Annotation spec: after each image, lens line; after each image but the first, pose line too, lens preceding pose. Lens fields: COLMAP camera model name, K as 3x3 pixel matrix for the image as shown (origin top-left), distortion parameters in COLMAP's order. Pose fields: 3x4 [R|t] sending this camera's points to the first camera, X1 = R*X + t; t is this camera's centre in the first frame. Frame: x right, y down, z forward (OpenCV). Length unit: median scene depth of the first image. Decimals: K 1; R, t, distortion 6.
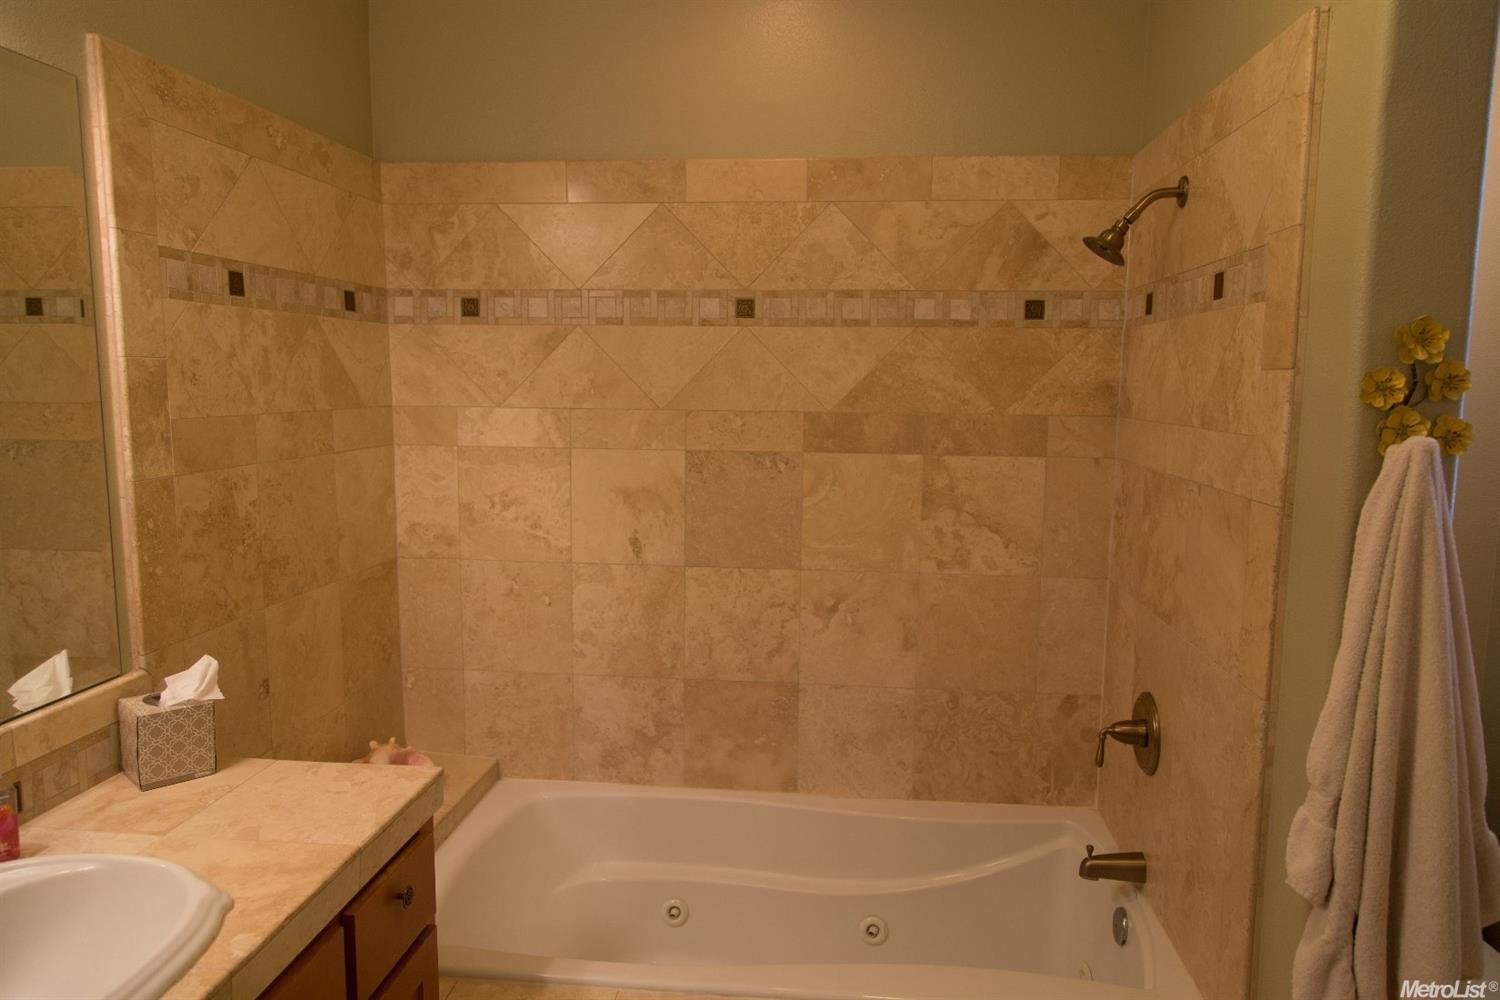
lens RADIAL K [[1006.5, 0, 750.0], [0, 1006.5, 500.0], [0, 0, 1]] dist [0.010639, 0.003602]
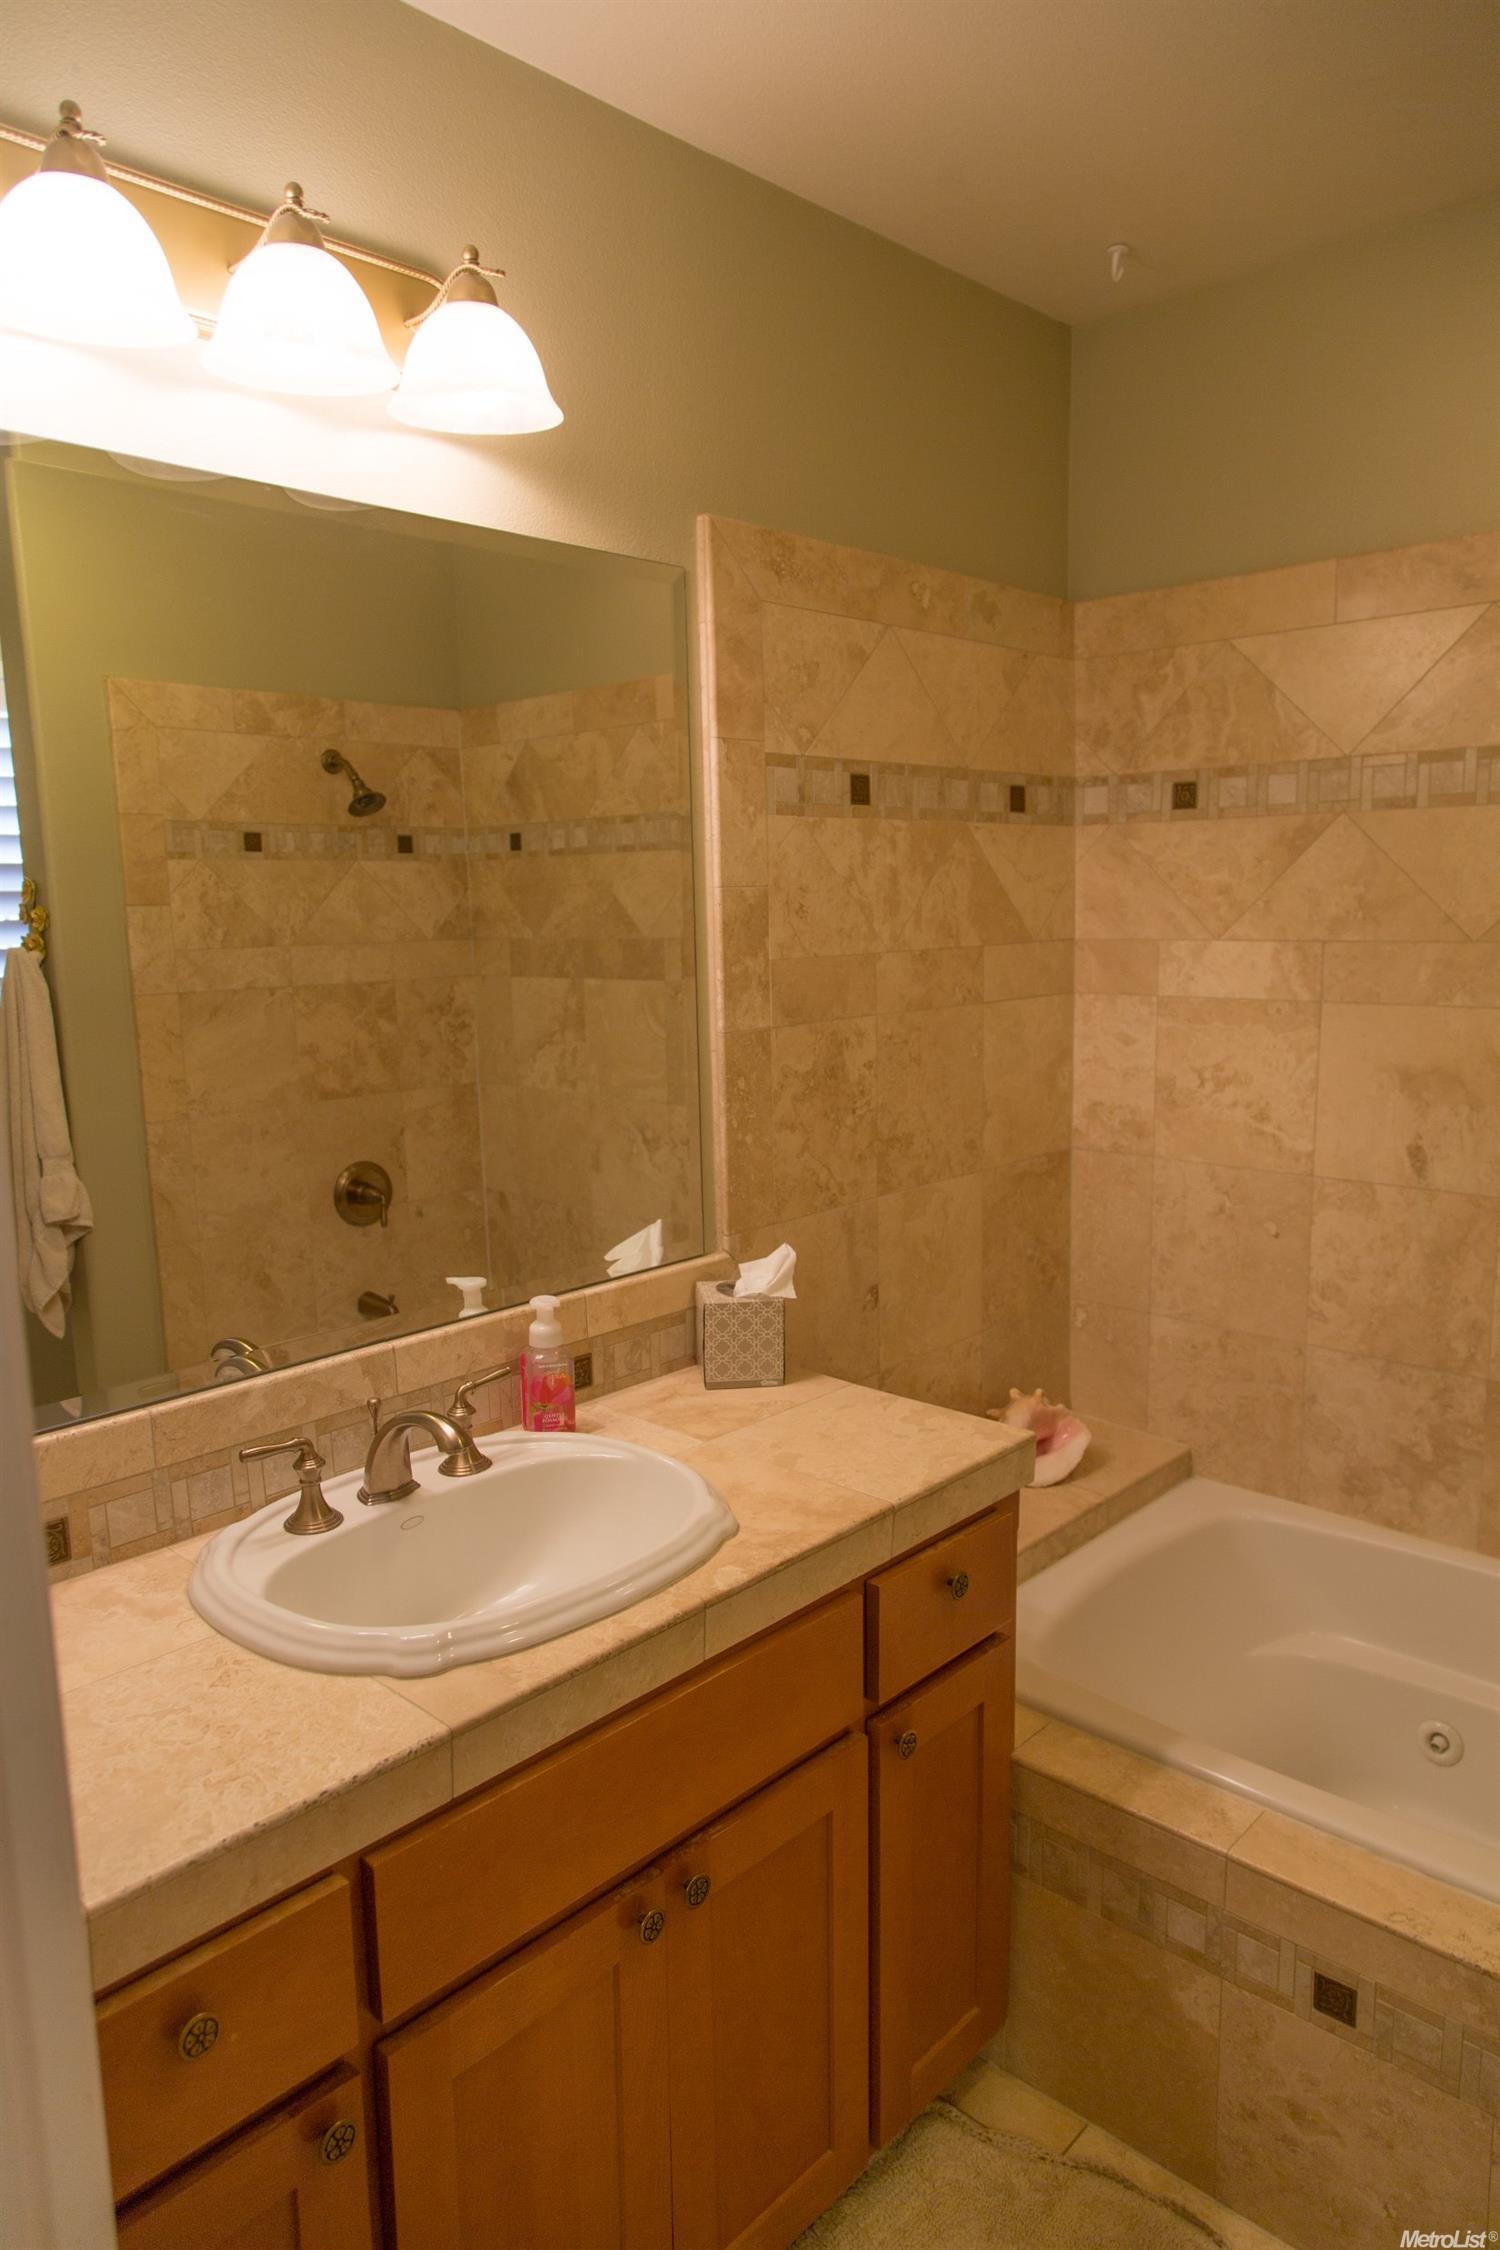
lens RADIAL K [[1475.9, 0, 750.0], [0, 1475.9, 1125.0], [0, 0, 1]] dist [-0.001126, 0.001487]
pose [[0.794969, 0.067799, -0.602850, 0.121463], [-0.046034, 0.997612, 0.051491, -0.004265], [0.604902, -0.013182, 0.796191, 0.010027]]
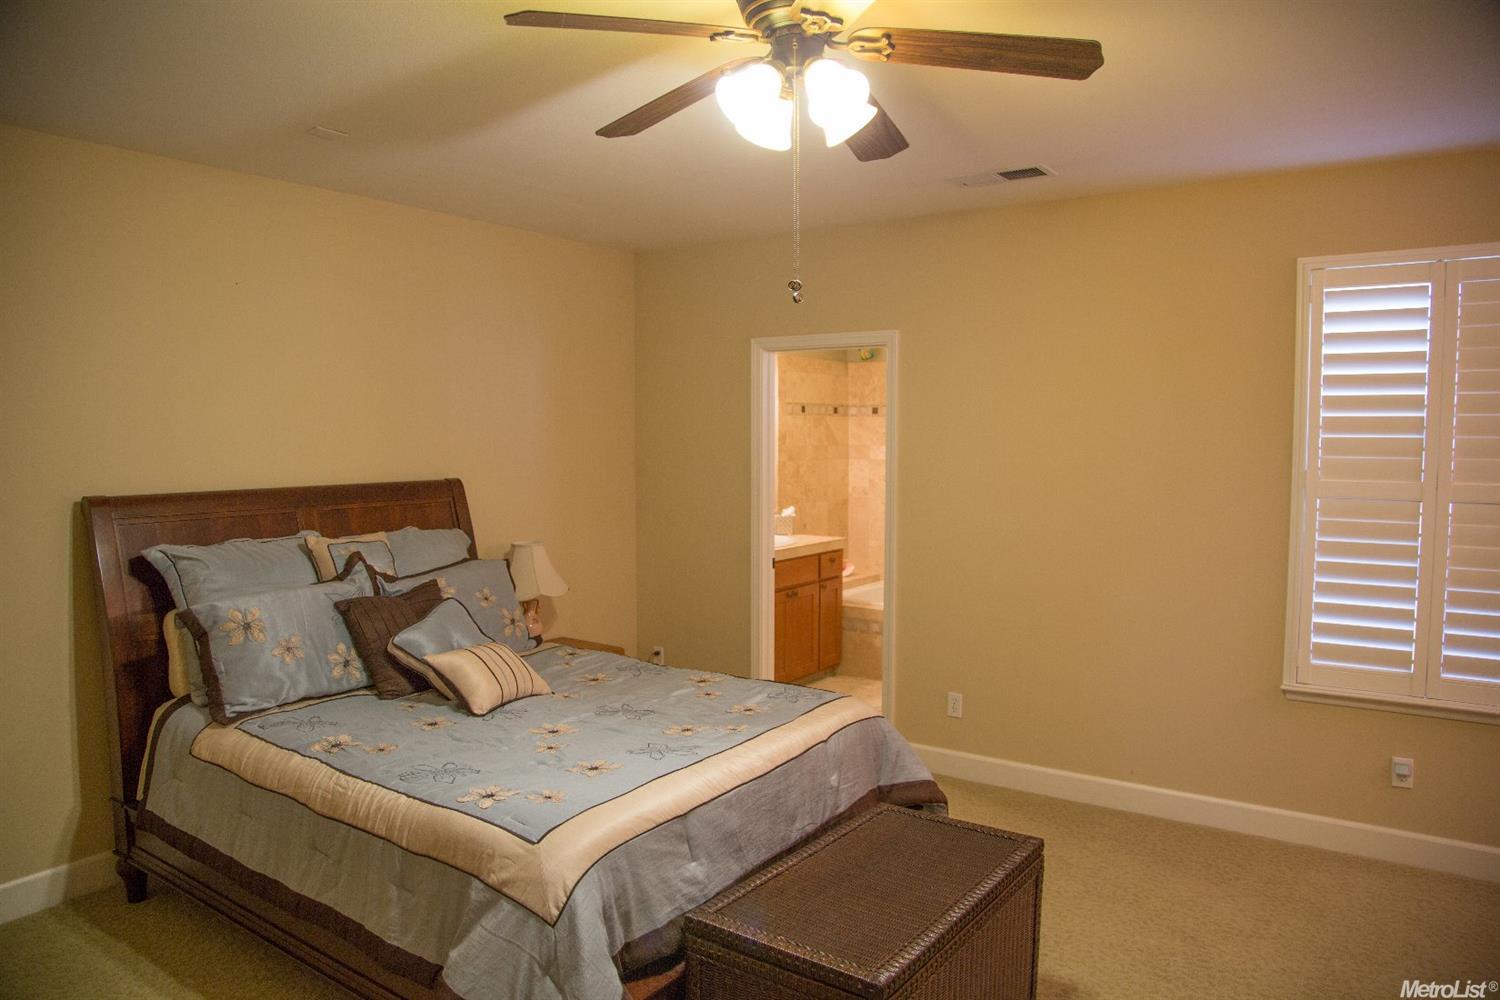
lens RADIAL K [[1013.3, 0, 747.5], [0, 1013.3, 493.1], [0, 0, 1]] dist [-0.078500, 0.000037]
pose [[0.872689, 0.020016, -0.487866, 0.888719], [-0.051846, 0.997310, -0.051824, 0.229830], [0.485516, 0.070520, 0.871379, -1.819923]]
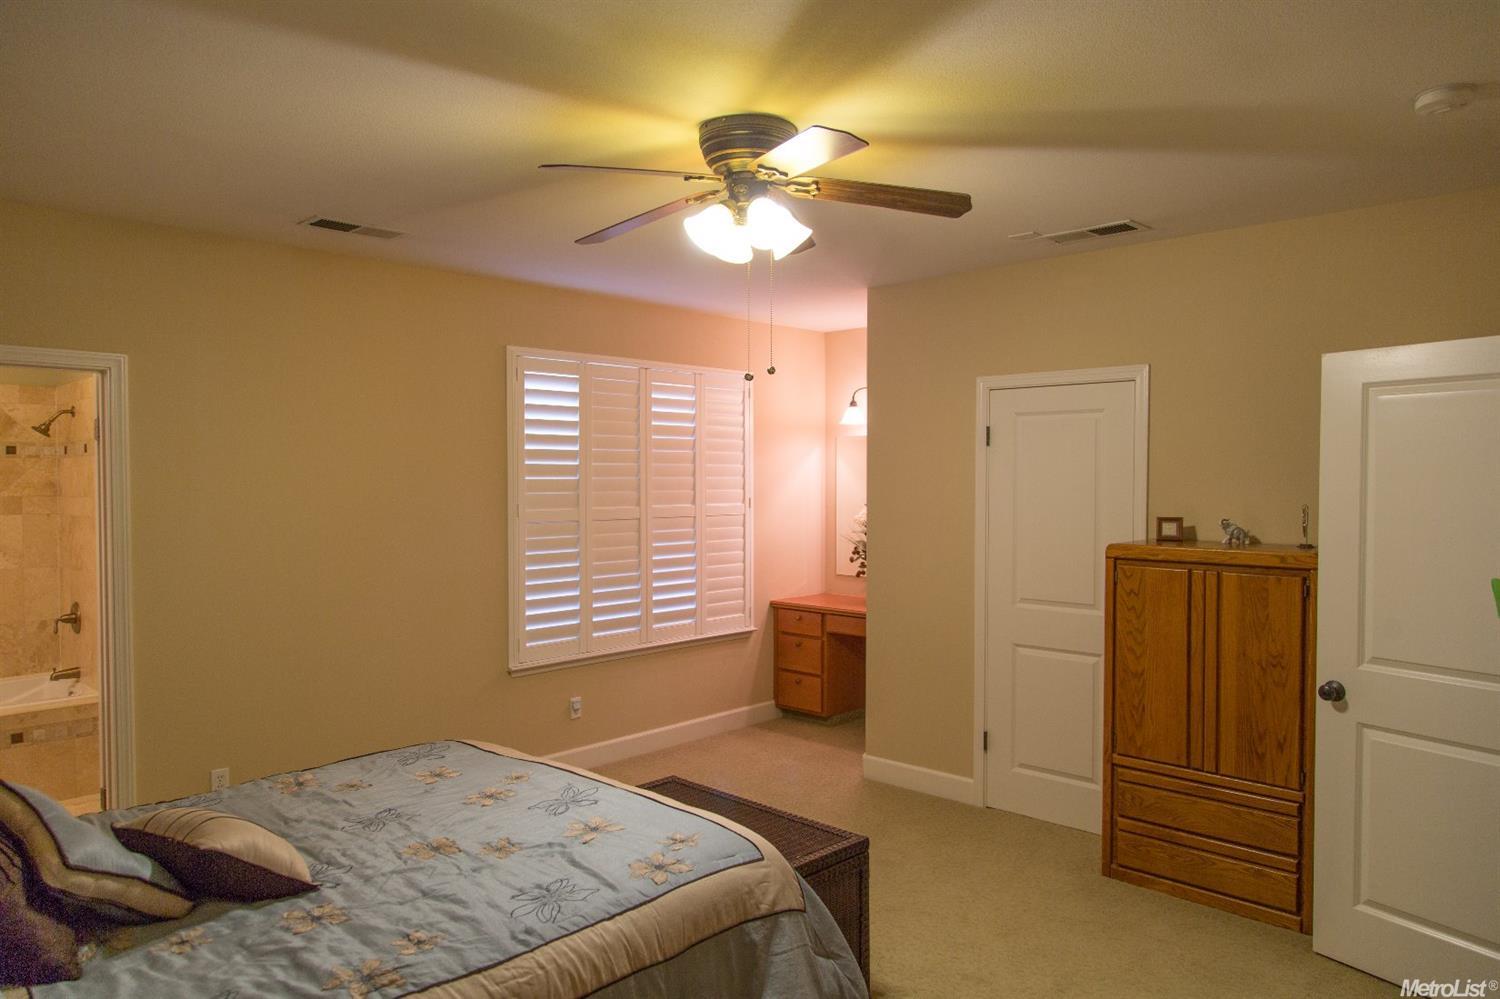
lens RADIAL K [[992.1, 0, 747.6], [0, 992.1, 503.8], [0, 0, 1]] dist [-0.001165, -0.000954]
pose [[0.612534, -0.032748, 0.789766, -0.485648], [0.106163, 0.993497, -0.041143, 0.206410], [-0.783282, 0.109046, 0.612027, -1.712687]]
